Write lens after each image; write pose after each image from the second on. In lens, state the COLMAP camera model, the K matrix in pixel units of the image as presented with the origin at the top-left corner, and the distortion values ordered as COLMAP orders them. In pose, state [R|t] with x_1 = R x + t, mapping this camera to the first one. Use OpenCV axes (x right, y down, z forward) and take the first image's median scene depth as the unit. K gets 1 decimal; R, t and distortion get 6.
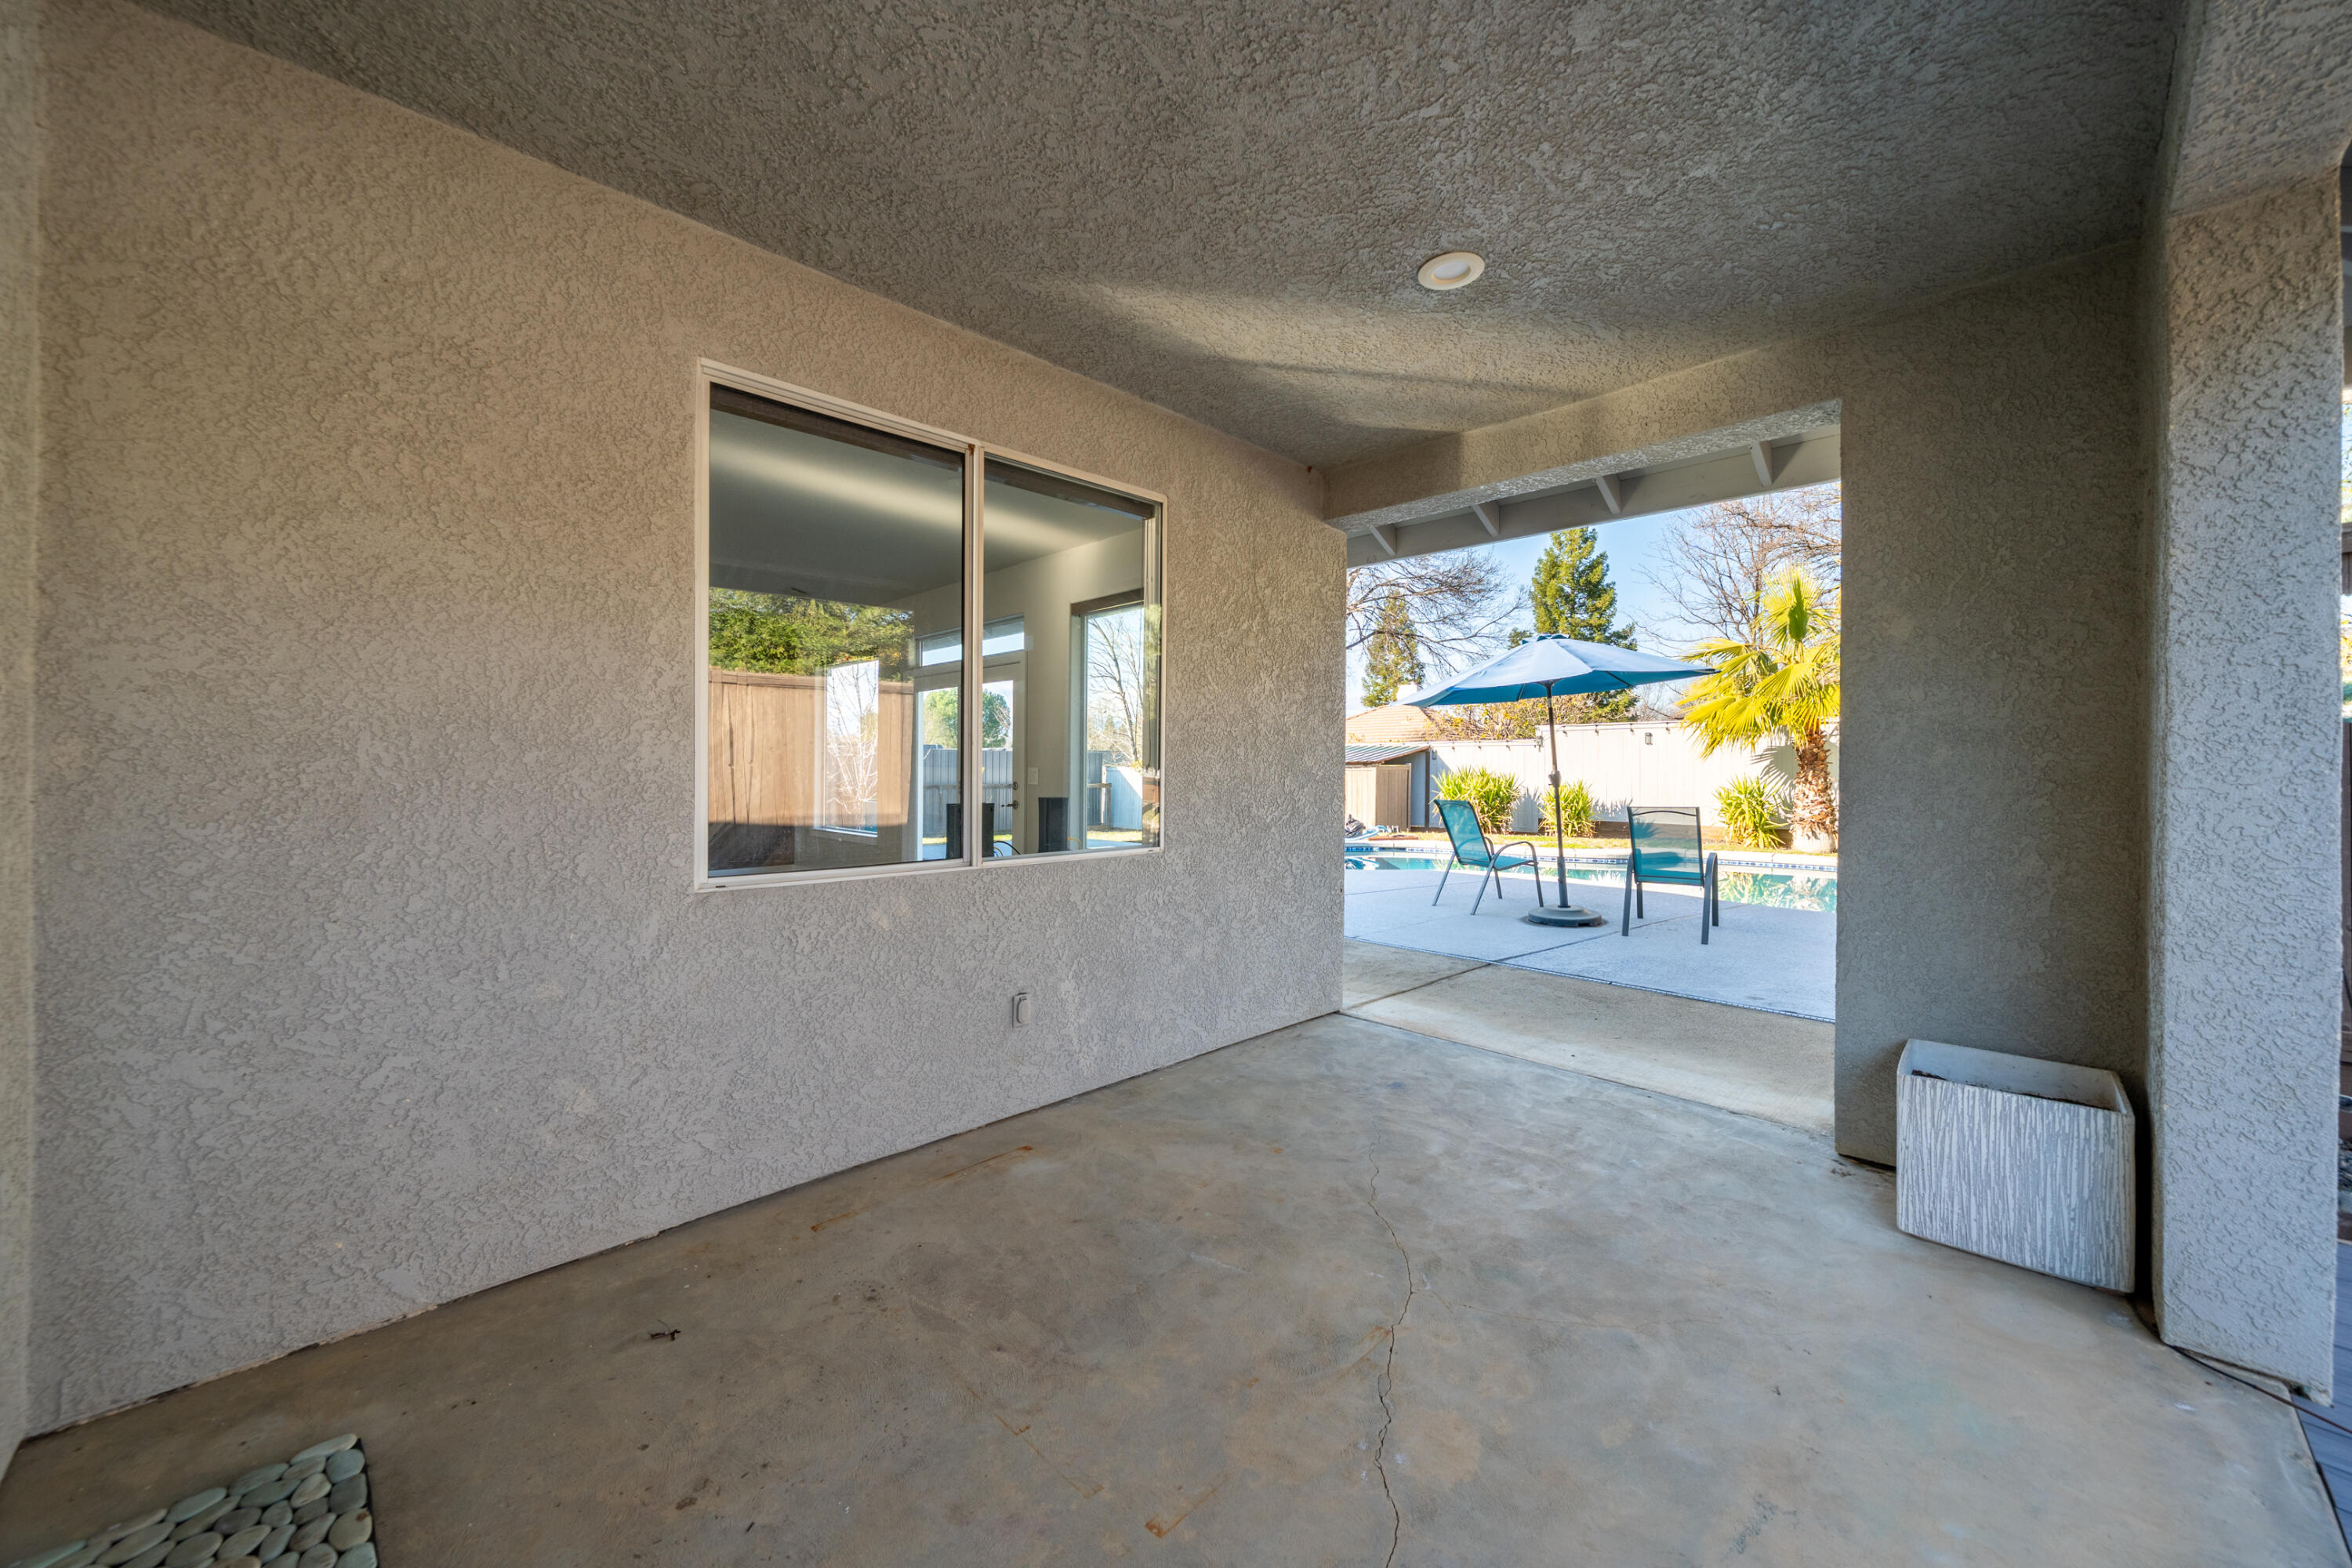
lens RADIAL K [[864.8, 0, 1186.6], [0, 864.8, 771.7], [0, 0, 1]] dist [-0.001526, 0.000076]
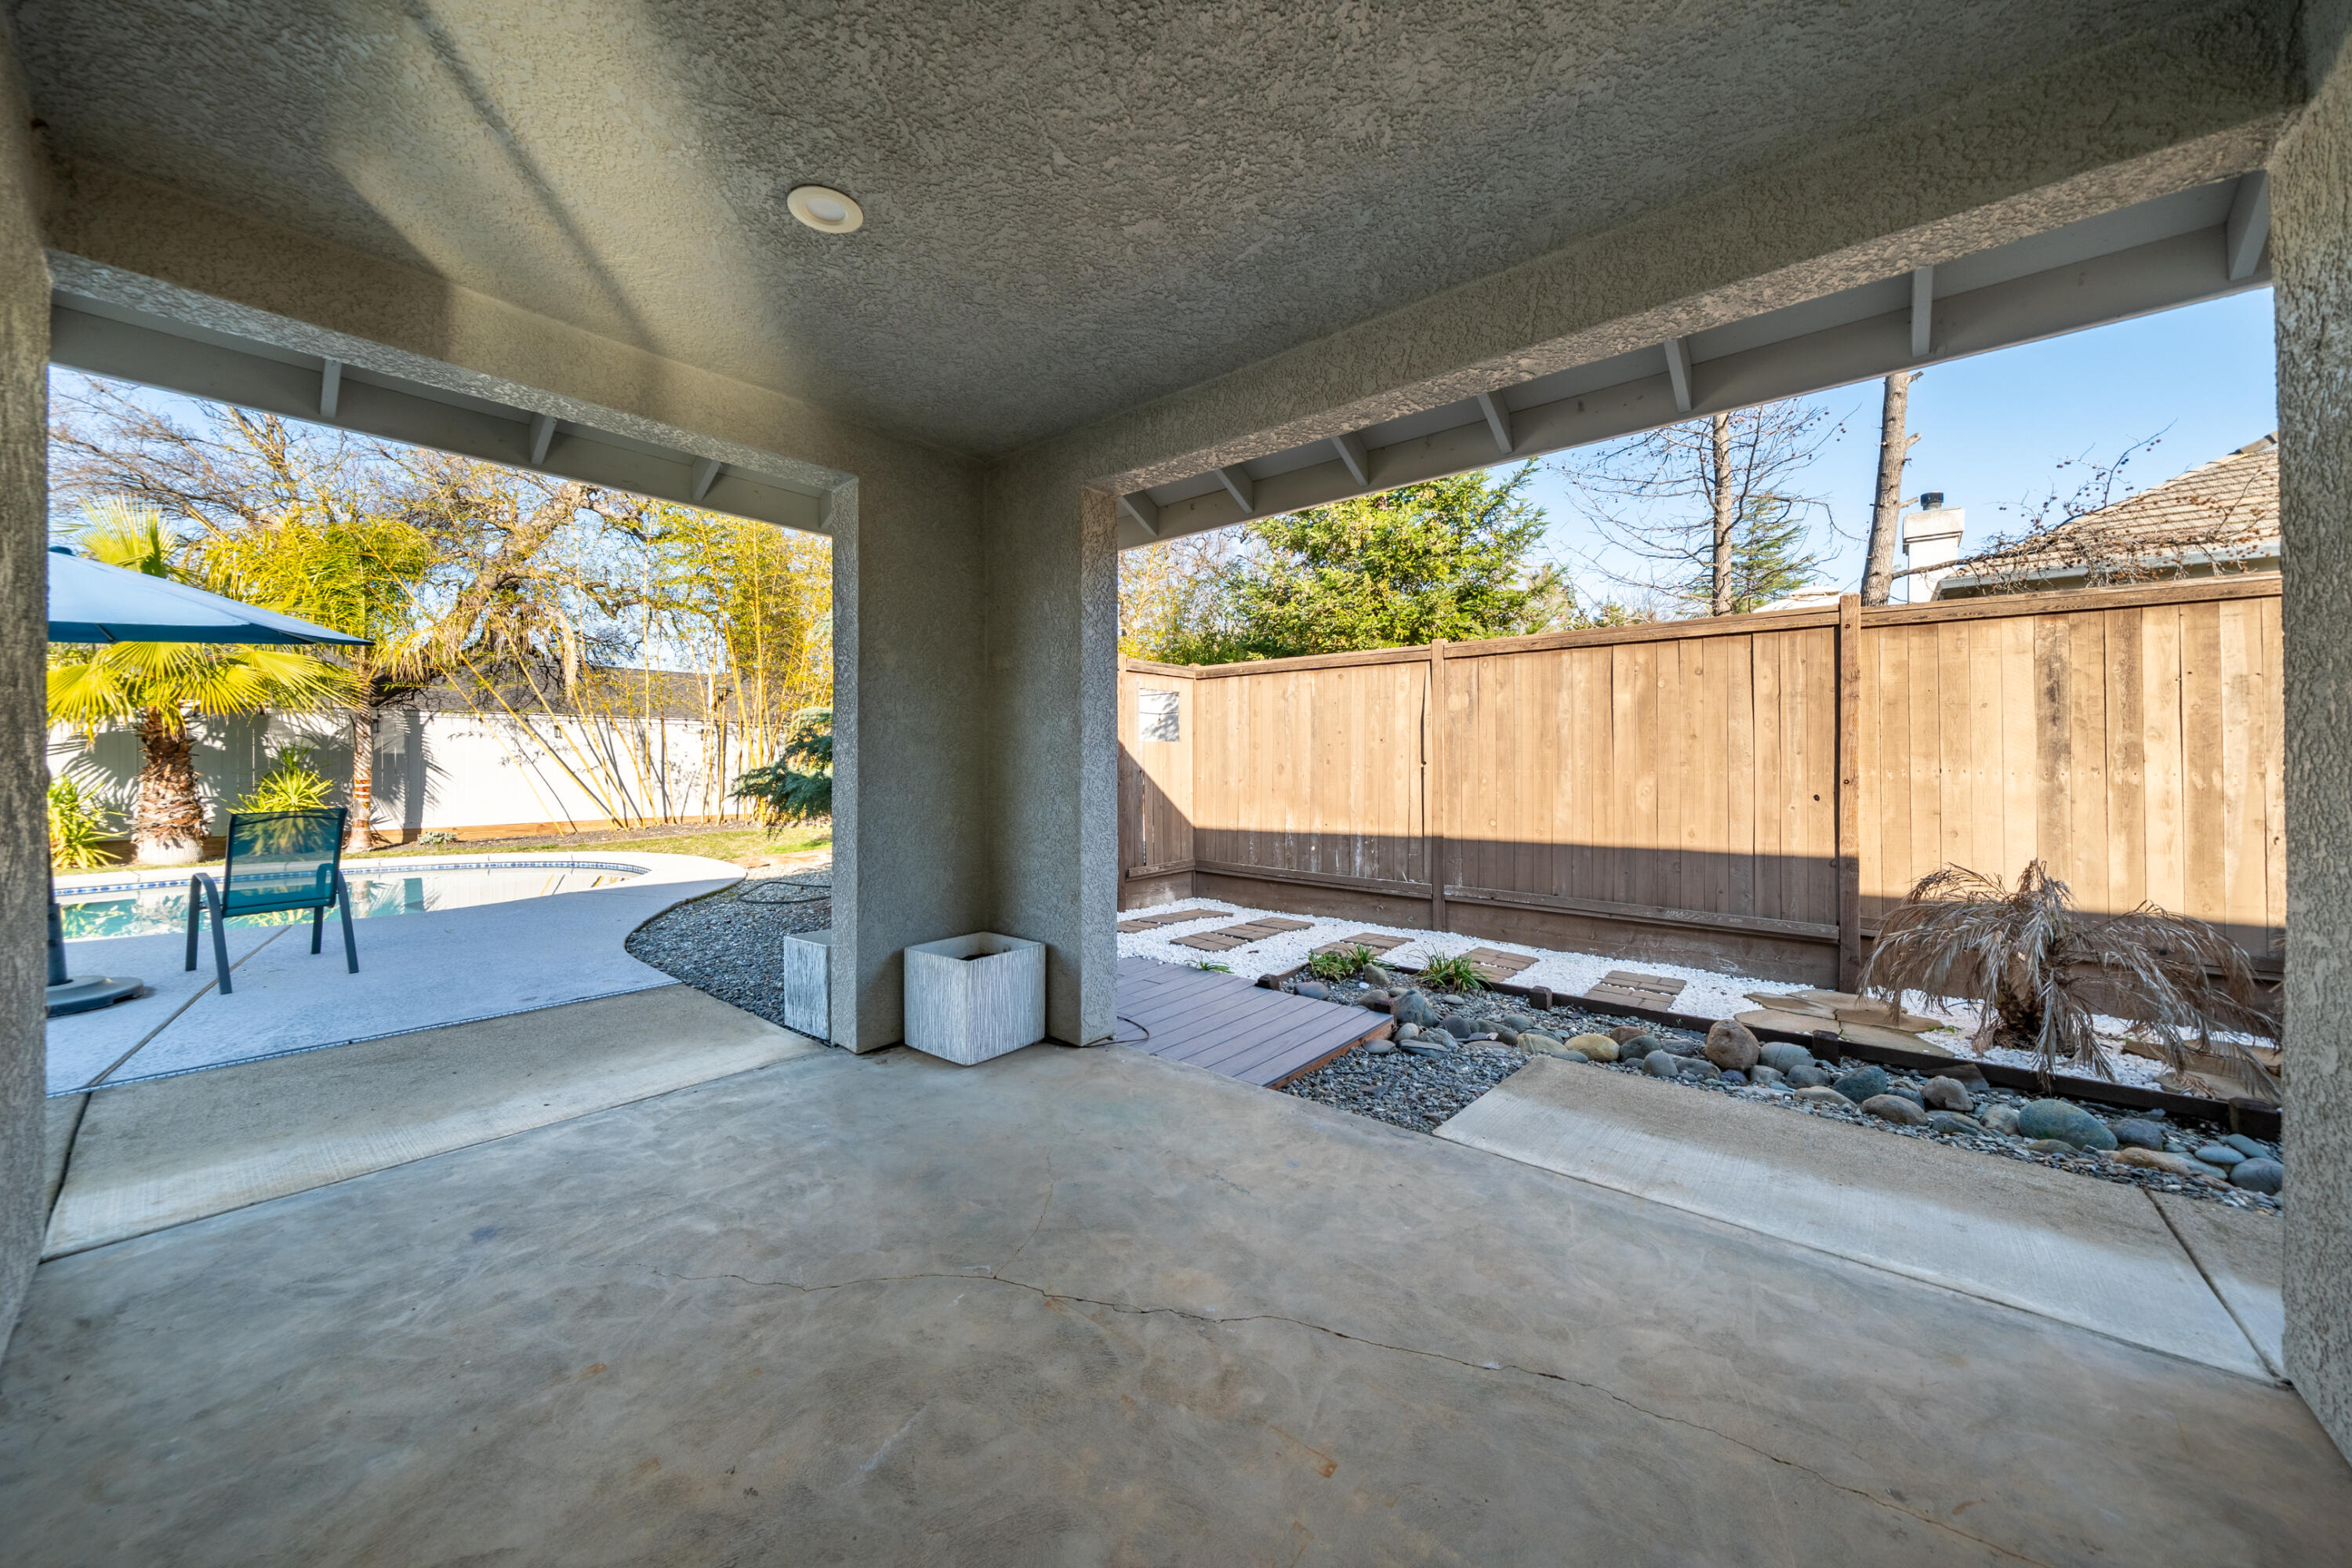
lens RADIAL K [[809.4, 0, 1161.6], [0, 809.4, 765.2], [0, 0, 1]] dist [-0.002926, 0.000135]
pose [[-0.063972, -0.006499, 0.997931, -0.408895], [0.006209, 0.999957, 0.006910, -0.000632], [-0.997932, 0.006639, -0.063929, 0.510563]]
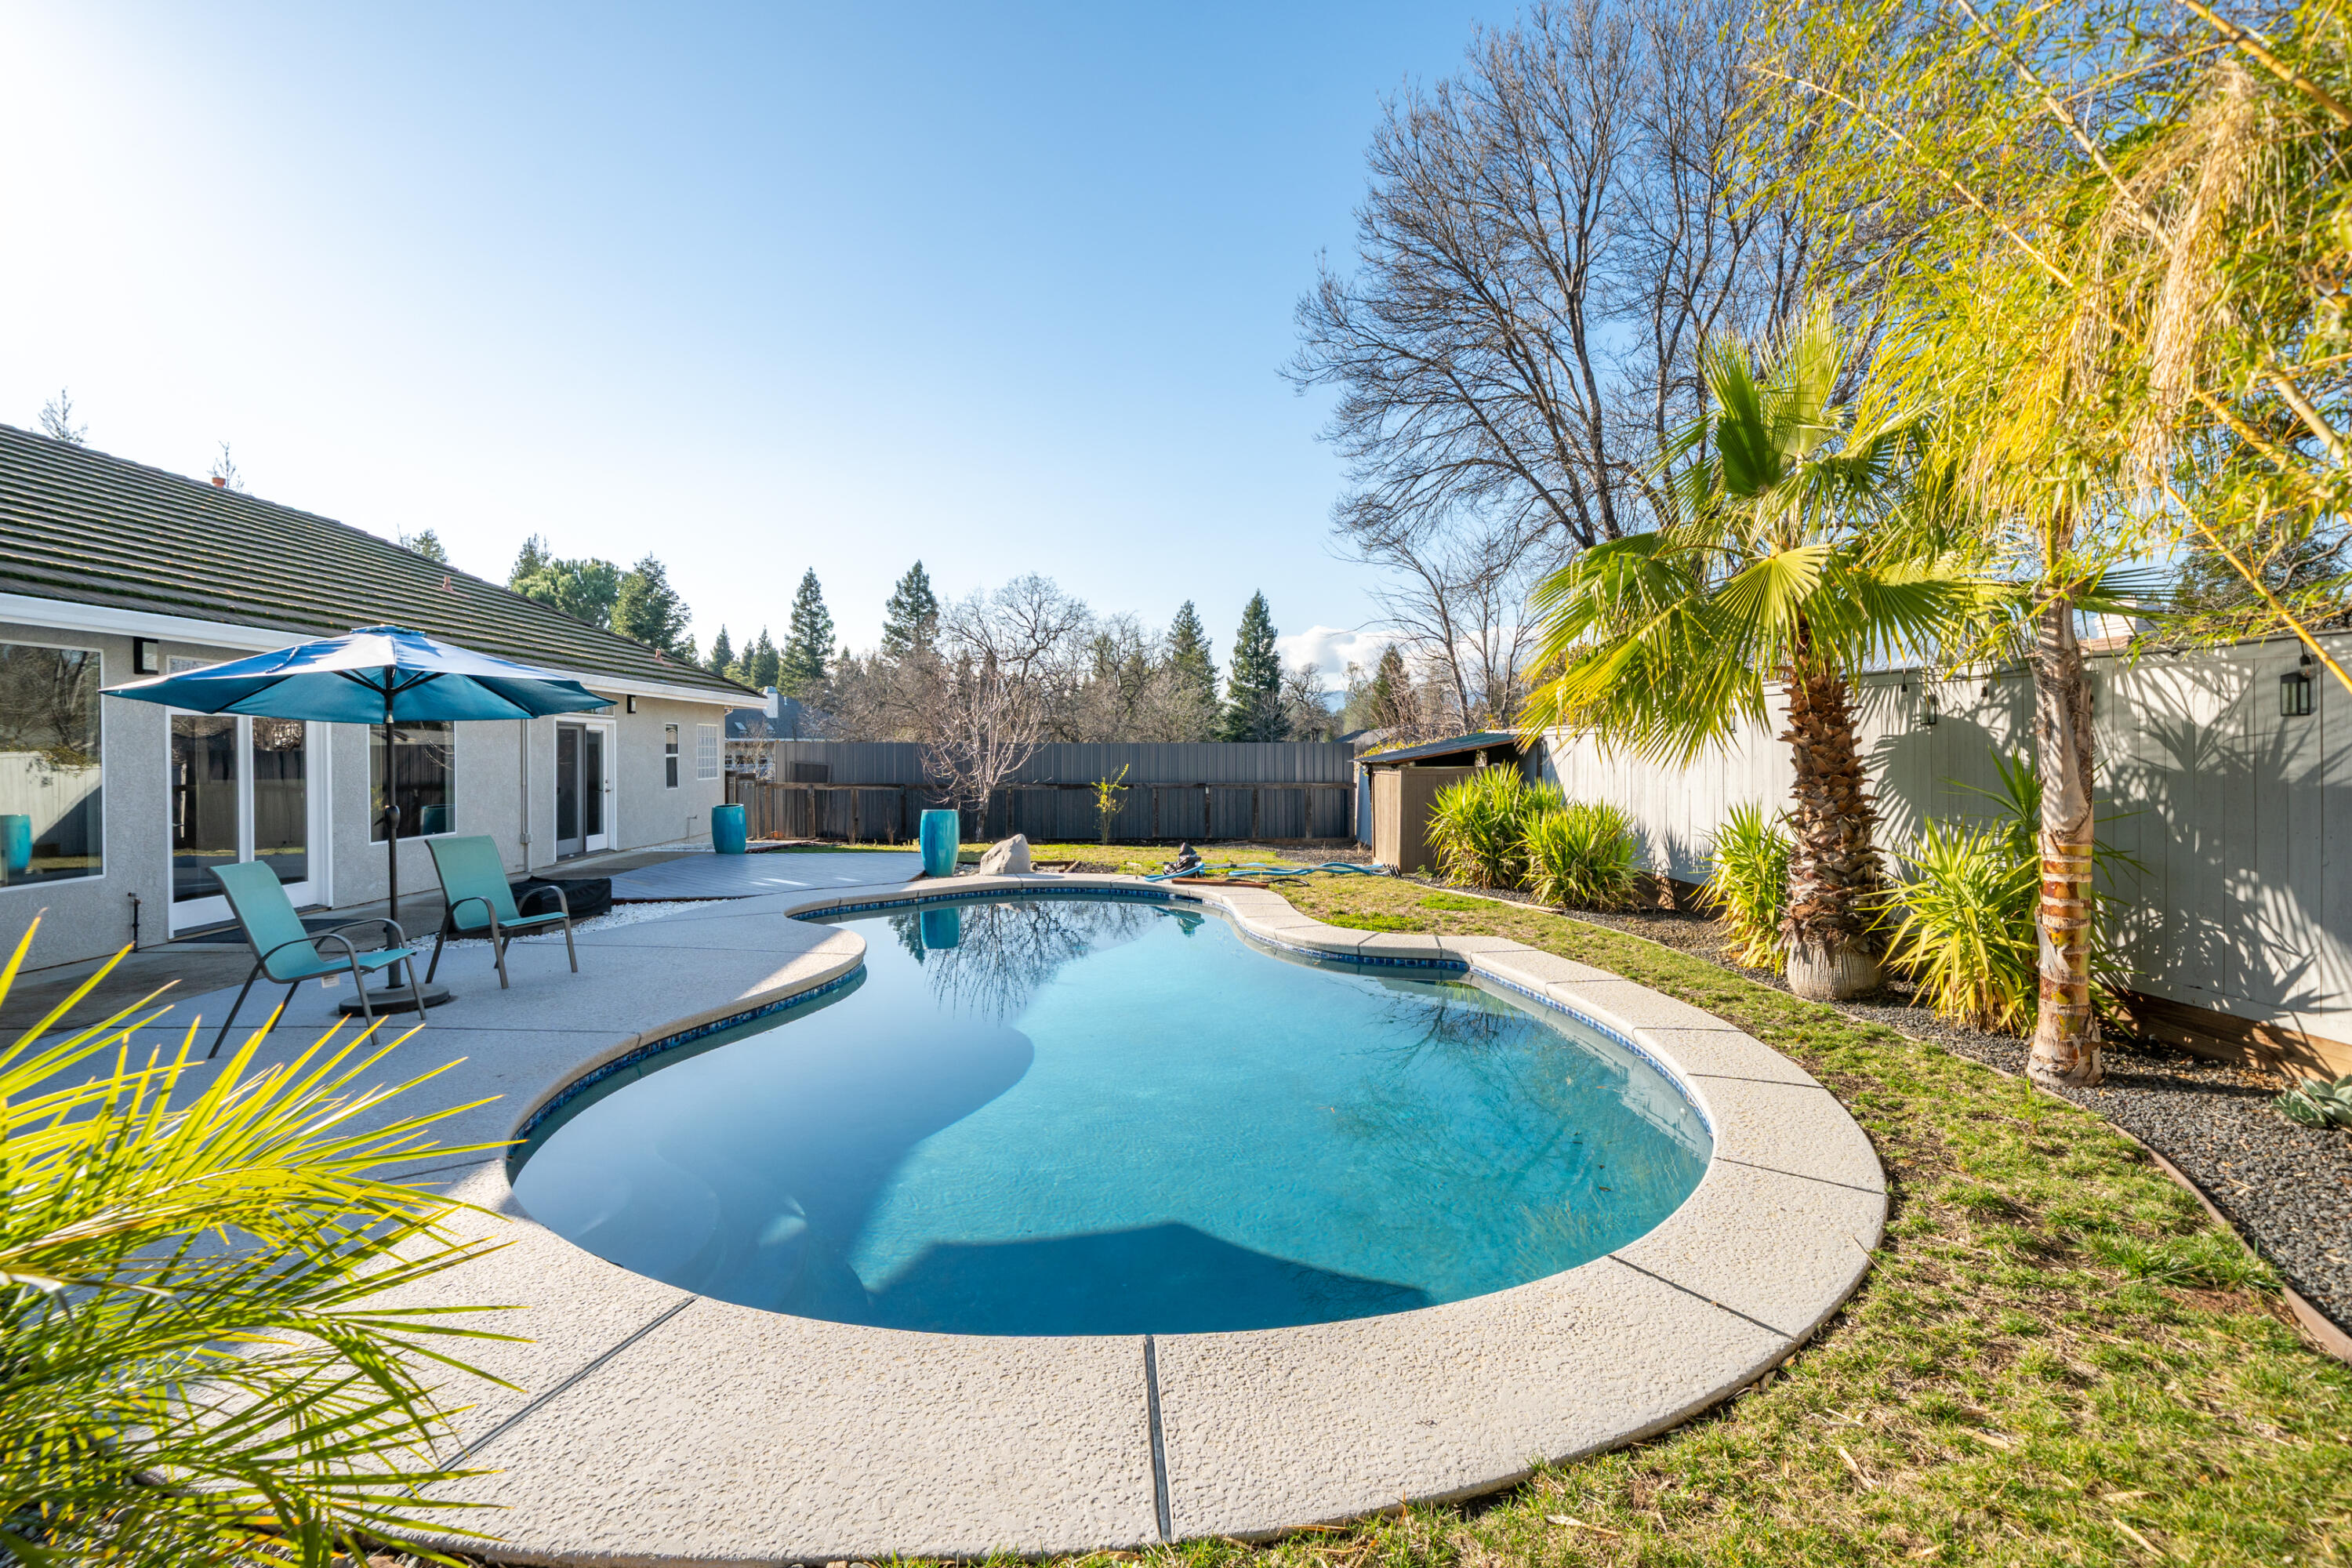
lens RADIAL K [[1055.9, 0, 1167.3], [0, 1055.9, 757.4], [0, 0, 1]] dist [-0.001079, 0.000559]
pose [[0.739839, 0.001488, -0.672783, 3.702594], [0.001025, 0.999994, 0.003339, -0.102513], [0.672784, -0.003160, 0.739833, 1.819125]]
